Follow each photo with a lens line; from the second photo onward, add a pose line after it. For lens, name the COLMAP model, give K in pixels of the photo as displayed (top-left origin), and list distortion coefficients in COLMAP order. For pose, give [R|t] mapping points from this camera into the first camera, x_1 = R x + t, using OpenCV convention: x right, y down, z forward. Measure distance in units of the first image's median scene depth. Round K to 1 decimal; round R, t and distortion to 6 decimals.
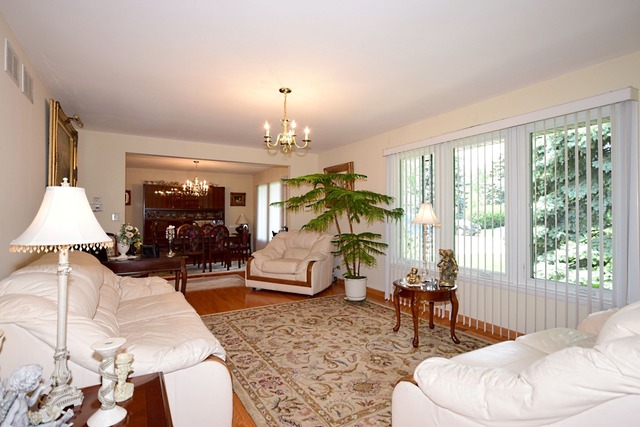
lens RADIAL K [[341.8, 0, 323.2], [0, 341.8, 211.5], [0, 0, 1]] dist [0.002011, -0.000028]
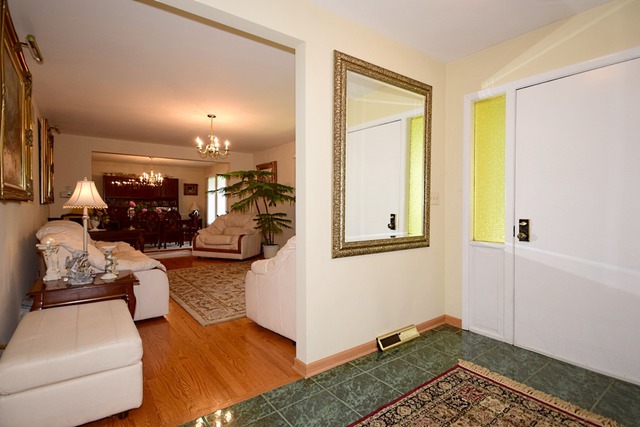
lens RADIAL K [[319.6, 0, 315.4], [0, 319.6, 210.6], [0, 0, 1]] dist [0.022450, 0.001807]
pose [[0.993991, -0.000786, 0.109456, 0.119576], [-0.002079, 0.999658, 0.026053, 0.015567], [-0.109439, -0.026124, 0.993650, -0.297423]]
